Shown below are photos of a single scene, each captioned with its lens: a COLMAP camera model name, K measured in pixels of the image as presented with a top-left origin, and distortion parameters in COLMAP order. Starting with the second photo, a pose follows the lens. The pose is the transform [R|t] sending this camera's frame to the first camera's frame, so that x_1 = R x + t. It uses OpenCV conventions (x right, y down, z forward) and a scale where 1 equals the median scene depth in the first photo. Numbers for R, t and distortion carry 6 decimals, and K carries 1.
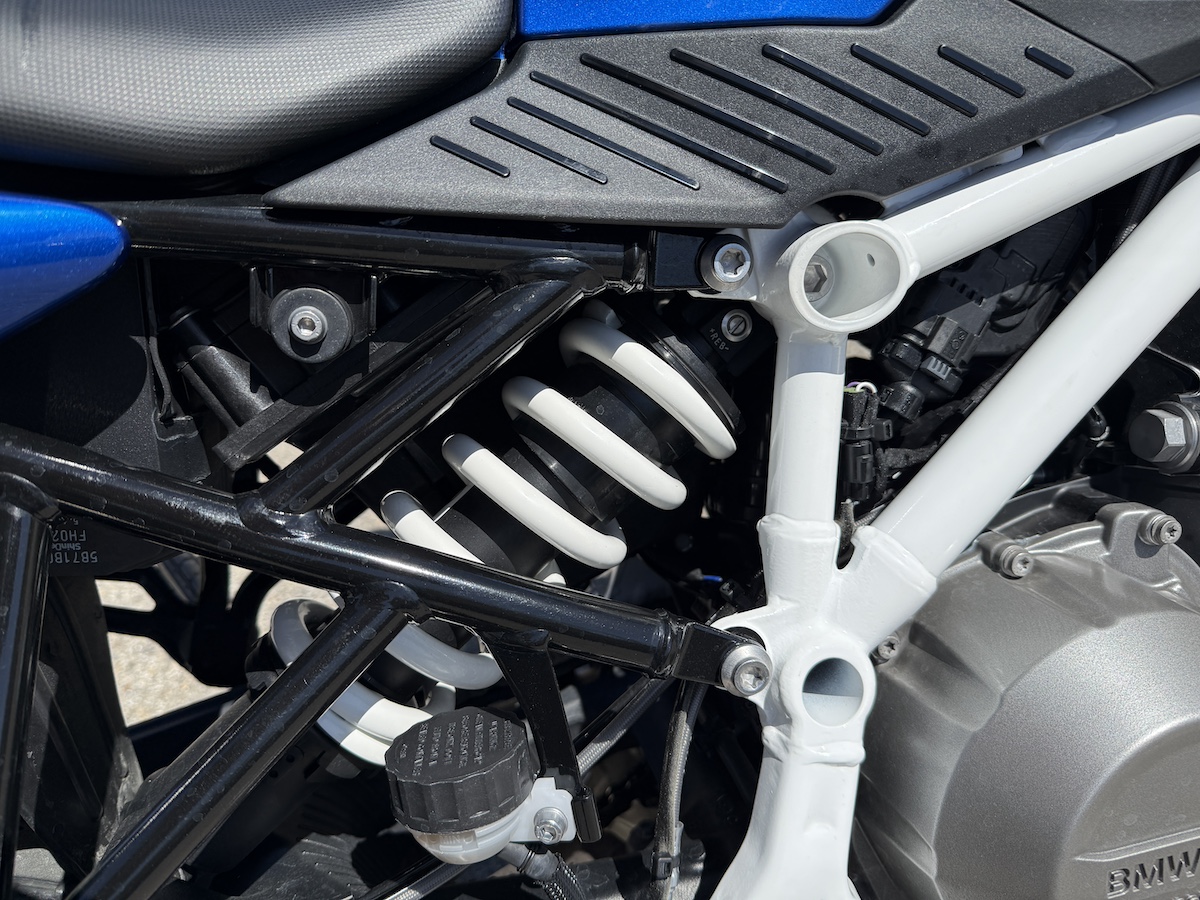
lens RADIAL K [[850.8, 0, 609.6], [0, 850.8, 448.3], [0, 0, 1]] dist [0.003855, -0.006090]
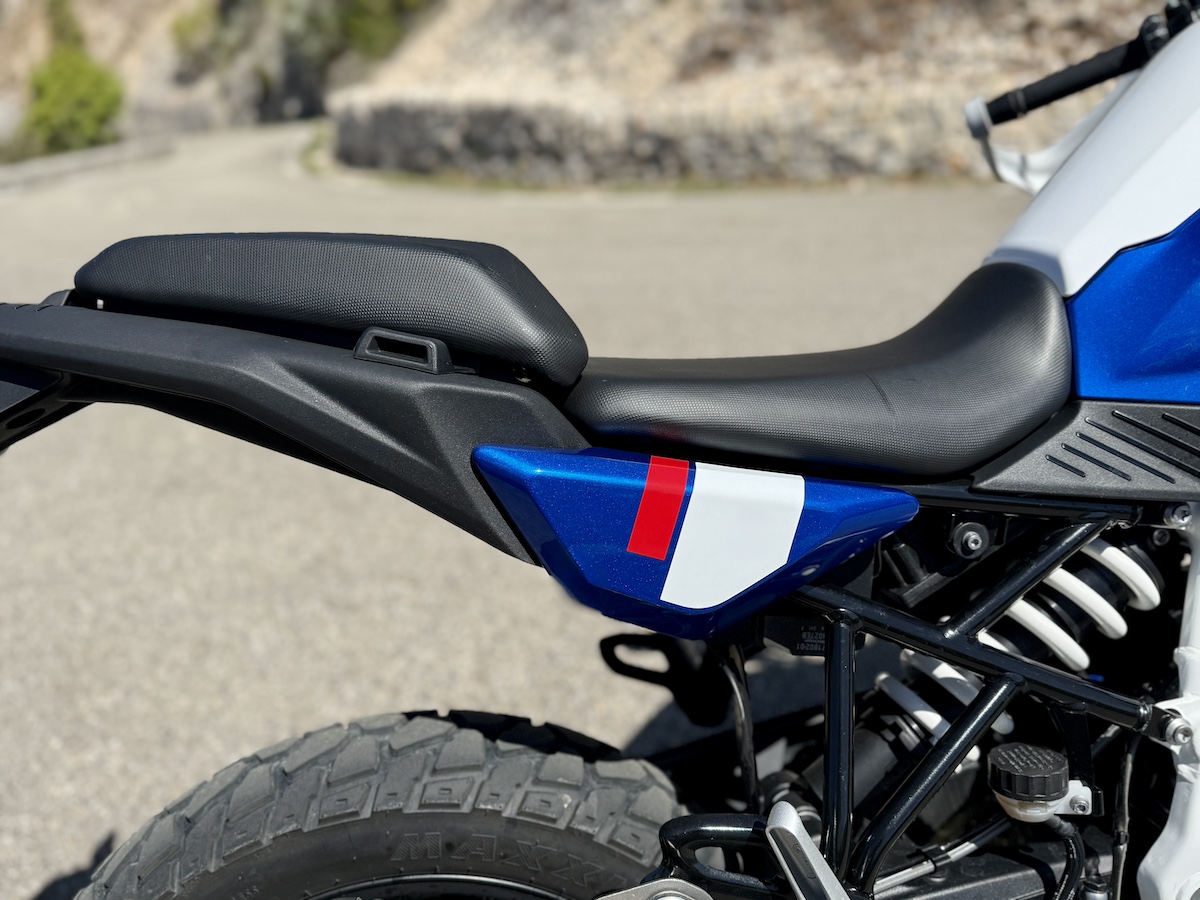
lens RADIAL K [[953.2, 0, 606.0], [0, 953.2, 453.9], [0, 0, 1]] dist [0.036771, -0.068119]
pose [[0.995391, 0.048164, -0.082922, -0.912348], [-0.052424, 0.997373, -0.049980, -0.168091], [0.080297, 0.054097, 0.995302, -1.173271]]
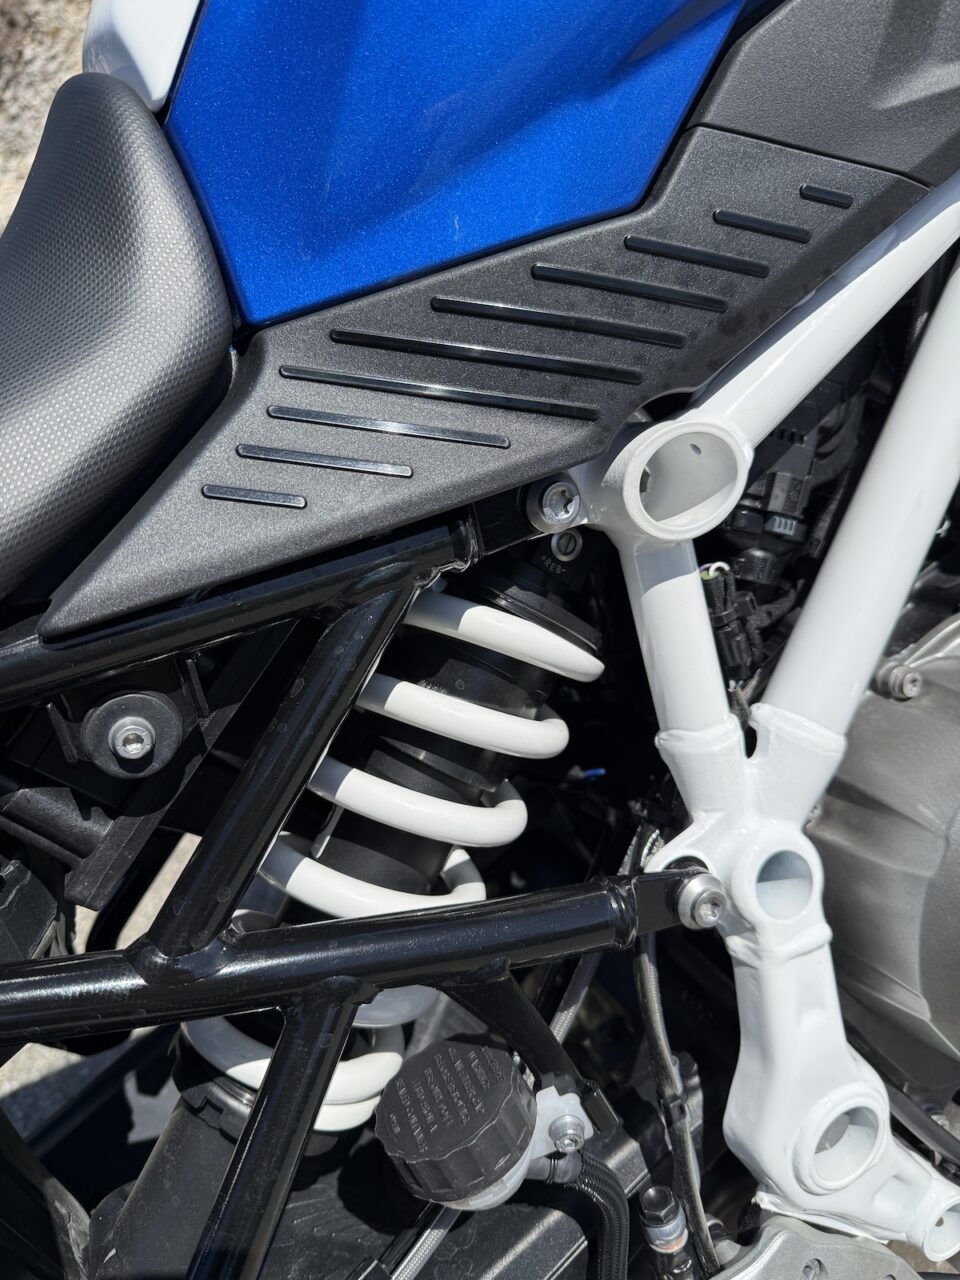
lens RADIAL K [[907.5, 0, 490.1], [0, 907.5, 639.2], [0, 0, 1]] dist [0.003855, -0.006090]
pose [[0.937477, -0.328227, 0.115773, -0.079927], [0.315350, 0.941796, 0.116509, -0.203700], [-0.147276, -0.072716, 0.986419, 0.048558]]
